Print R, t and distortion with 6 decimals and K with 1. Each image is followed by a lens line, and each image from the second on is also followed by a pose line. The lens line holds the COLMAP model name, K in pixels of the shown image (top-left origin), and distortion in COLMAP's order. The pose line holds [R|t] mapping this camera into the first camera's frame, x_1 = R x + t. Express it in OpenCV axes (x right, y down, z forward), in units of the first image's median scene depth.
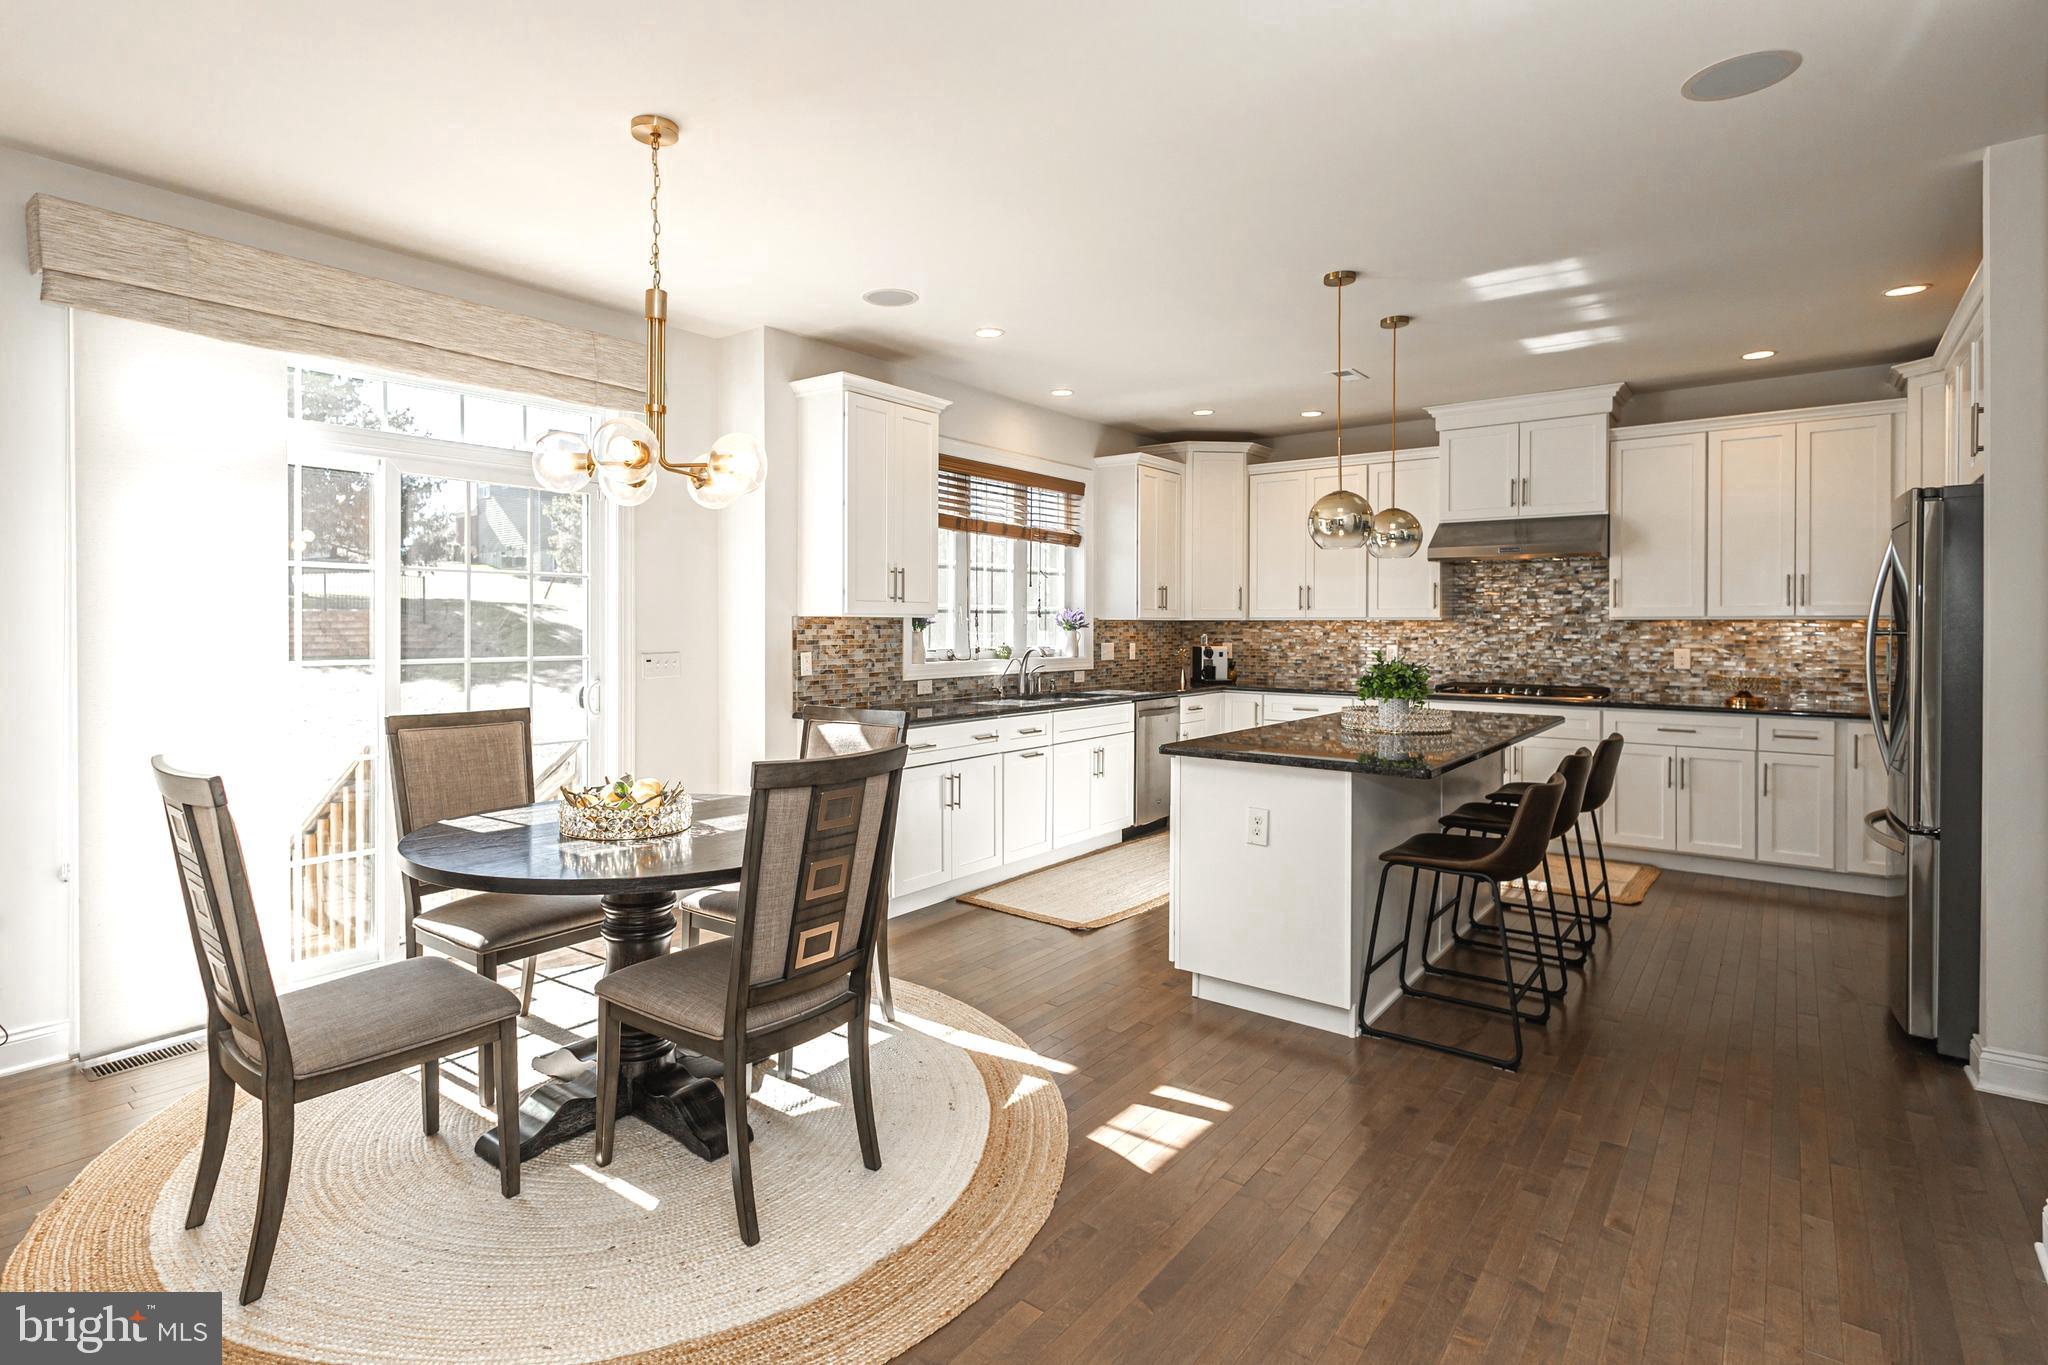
lens RADIAL K [[971.2, 0, 1007.9], [0, 971.2, 638.9], [0, 0, 1]] dist [0.002471, -0.000031]
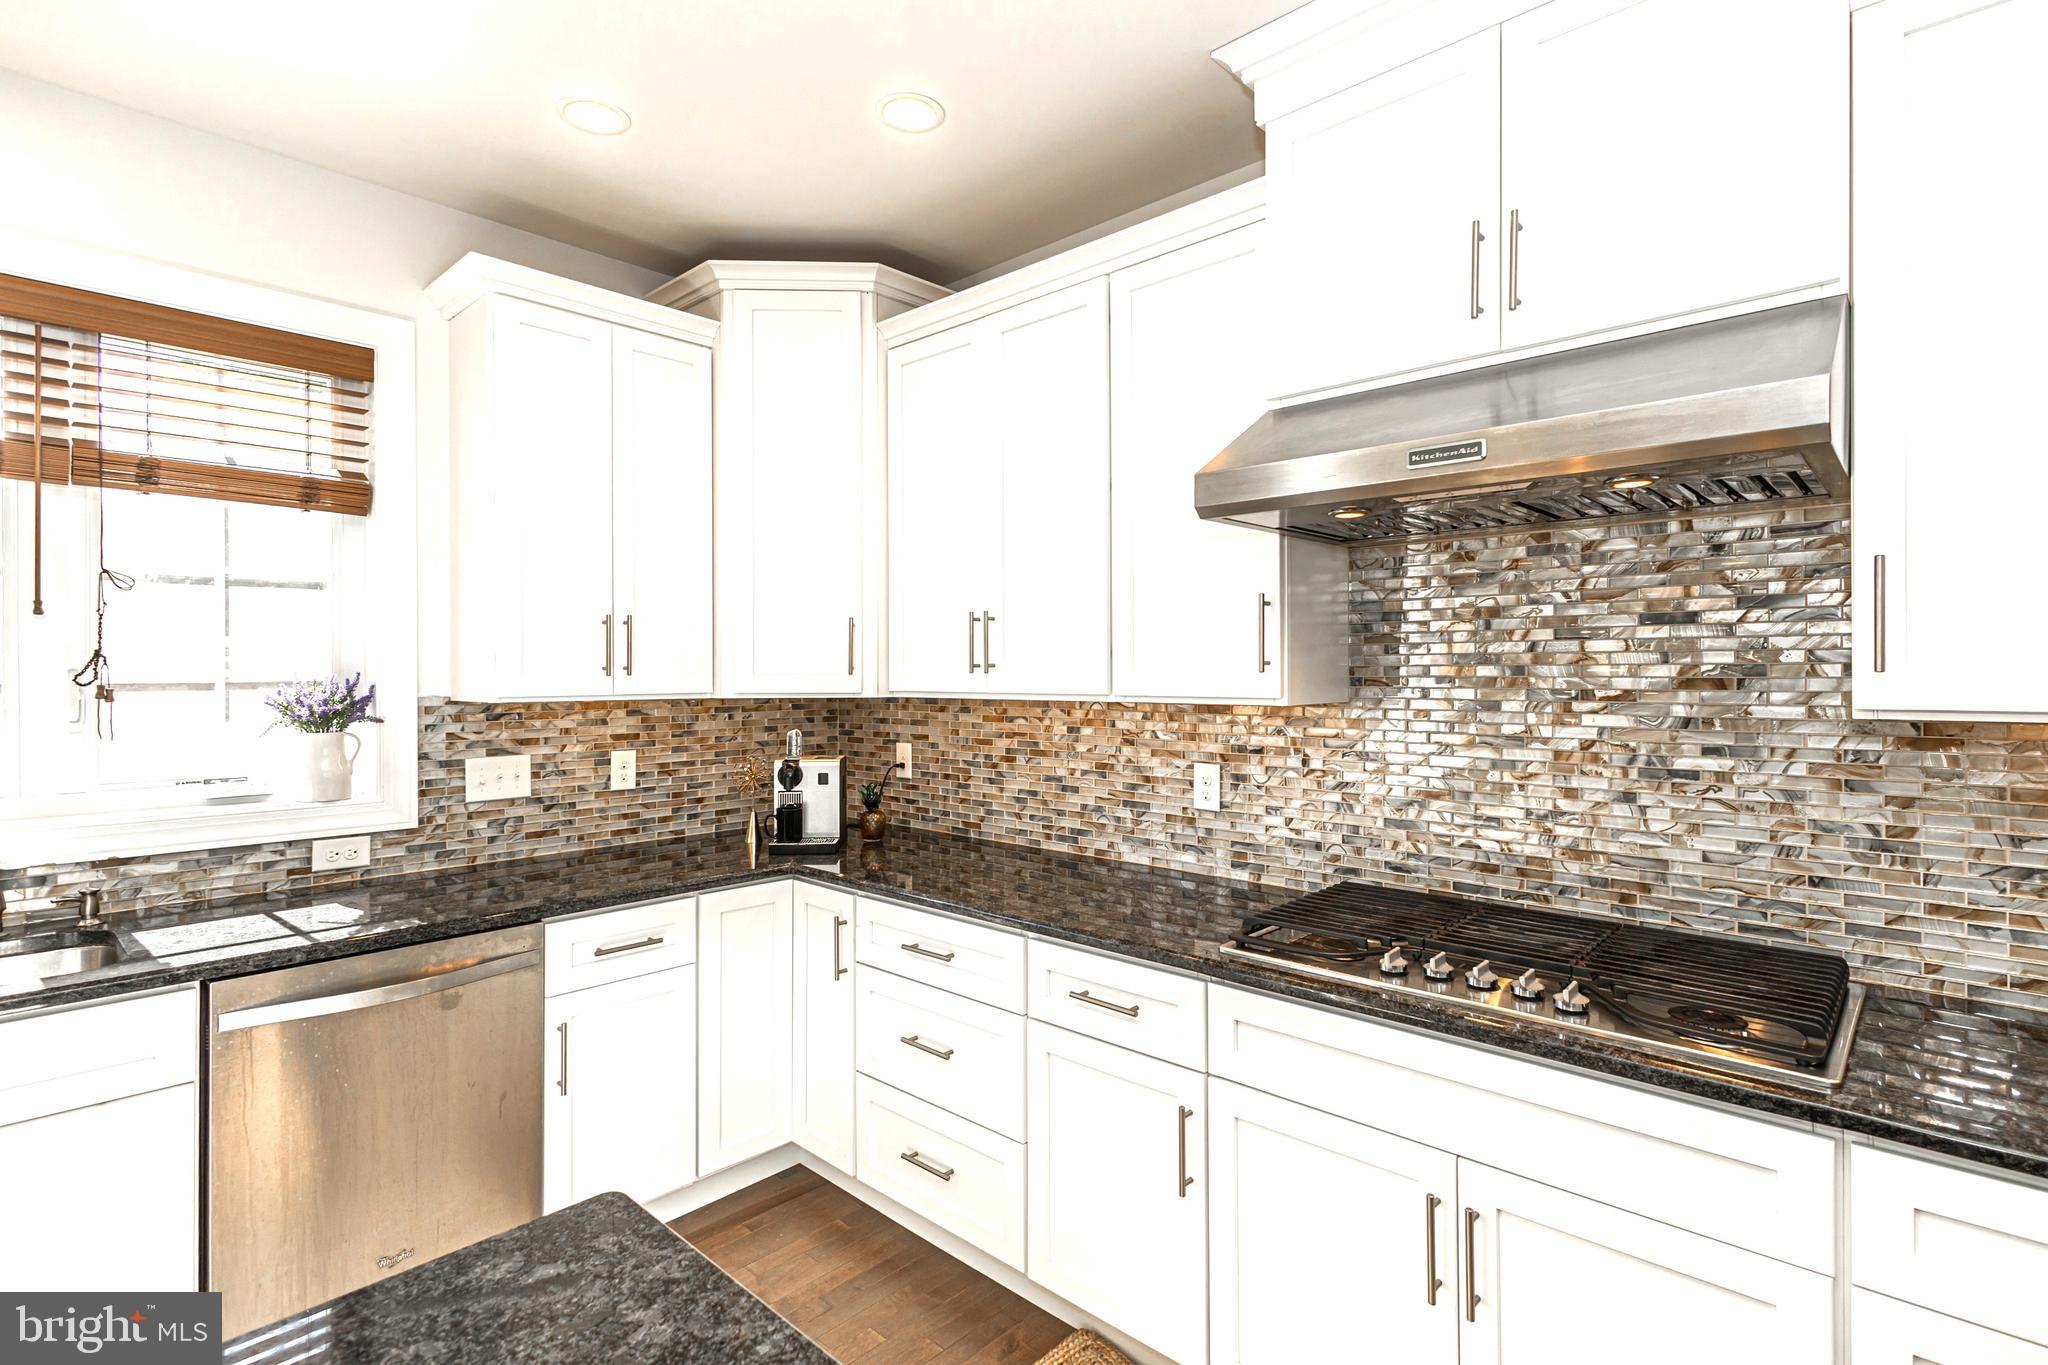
lens RADIAL K [[954.3, 0, 1039.7], [0, 954.3, 679.1], [0, 0, 1]] dist [0.003334, -0.000094]
pose [[0.996610, -0.003367, -0.082204, 0.398295], [0.002542, 0.999945, -0.010137, -0.026041], [0.082234, 0.009894, 0.996564, 0.684430]]
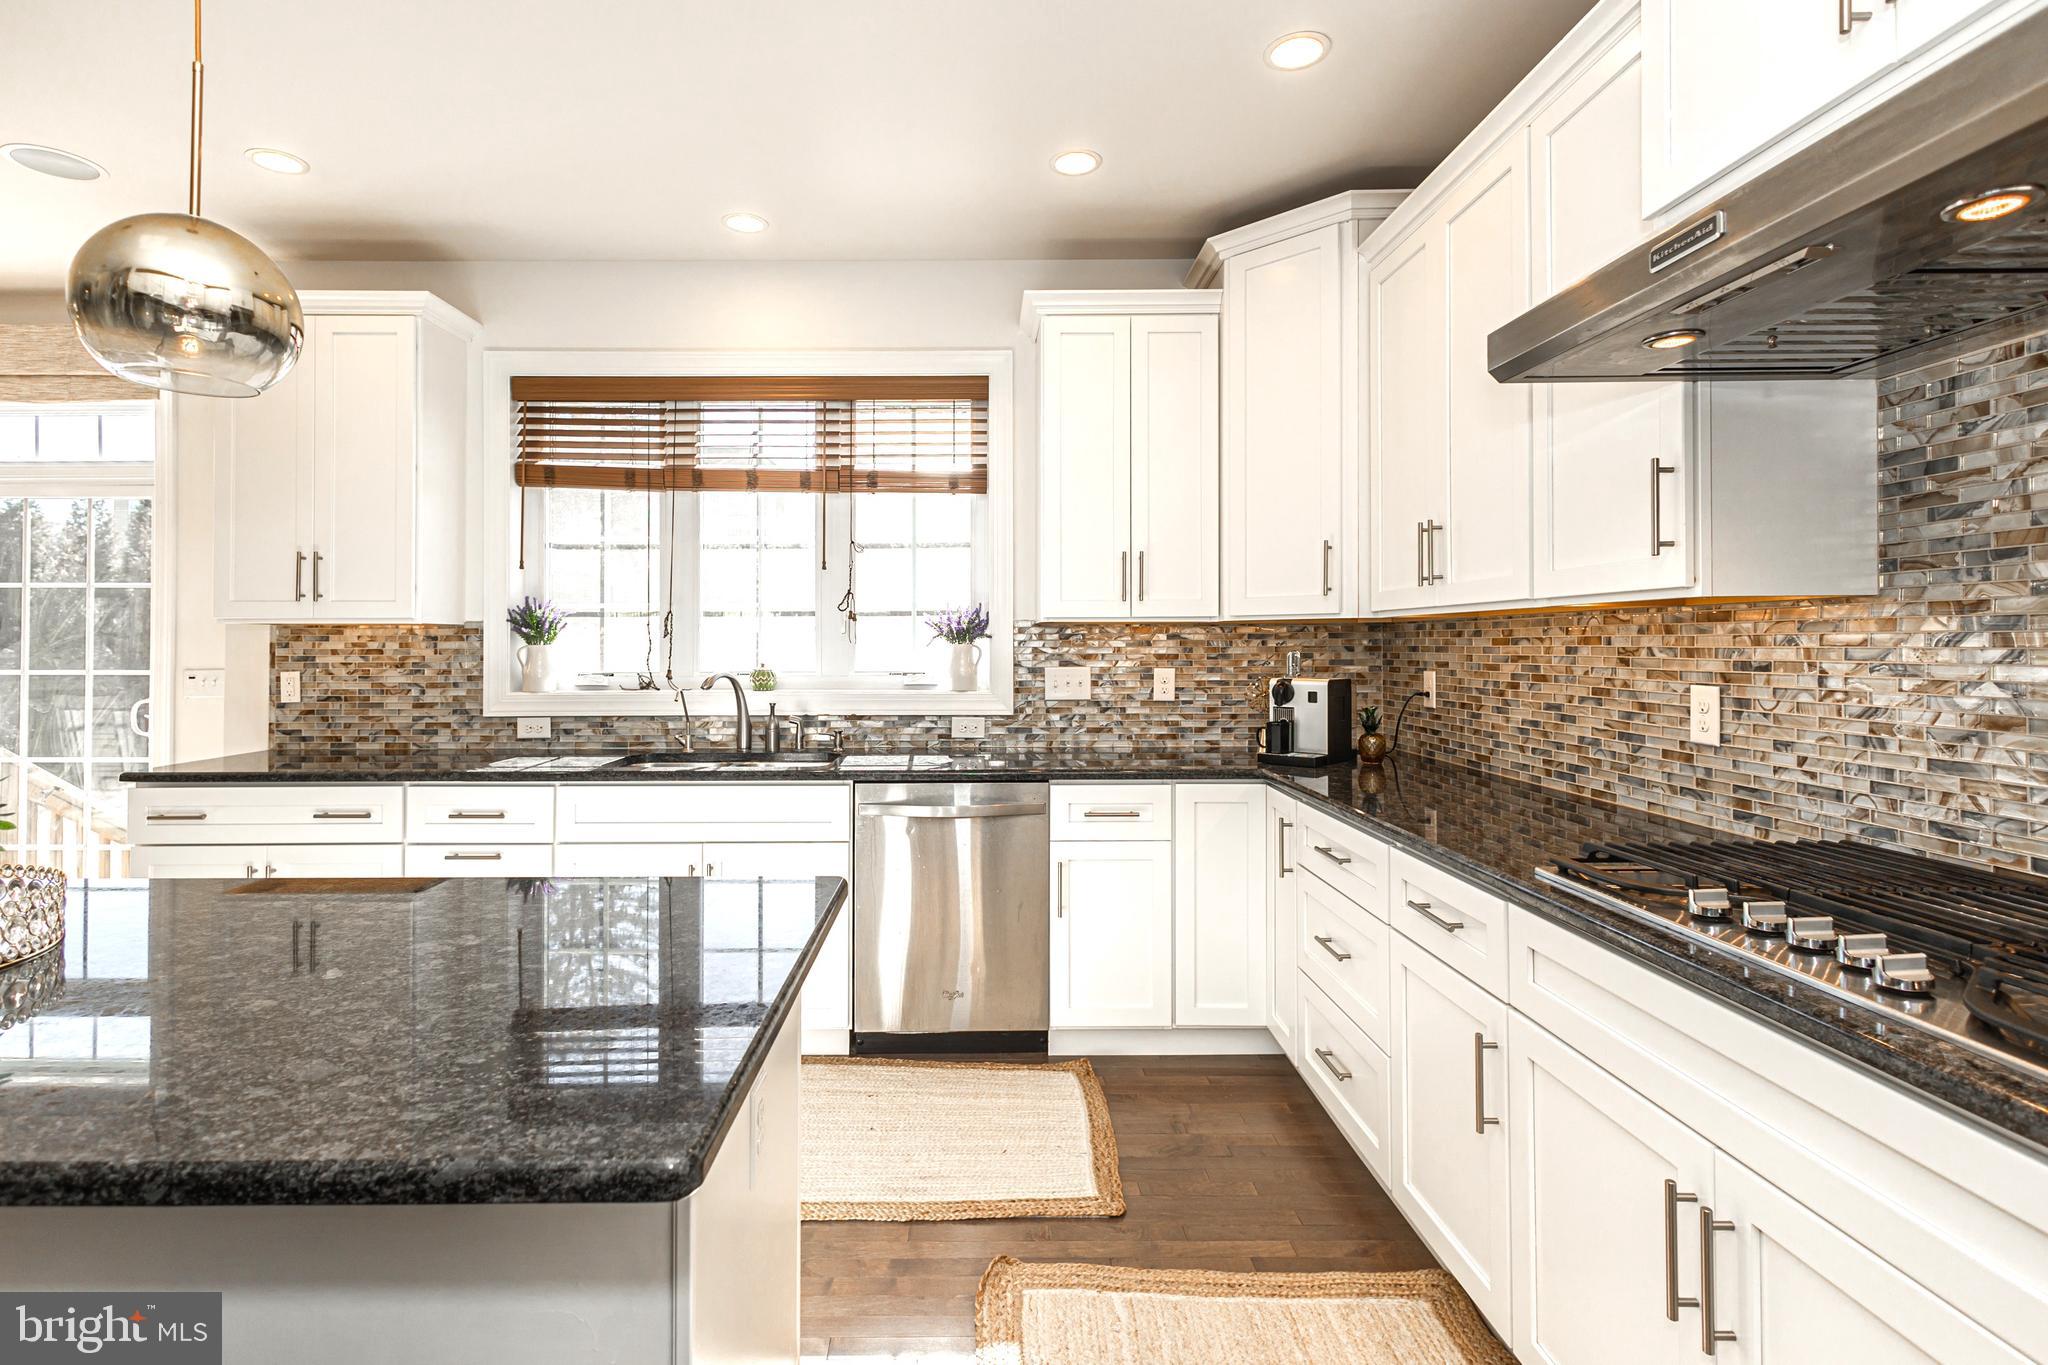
lens RADIAL K [[971.2, 0, 1007.9], [0, 971.2, 638.9], [0, 0, 1]] dist [0.002471, -0.000031]
pose [[0.628383, -0.008906, -0.777853, 0.545562], [-0.007116, 0.999827, -0.017196, -0.002067], [0.777872, 0.016341, 0.628211, 0.707509]]
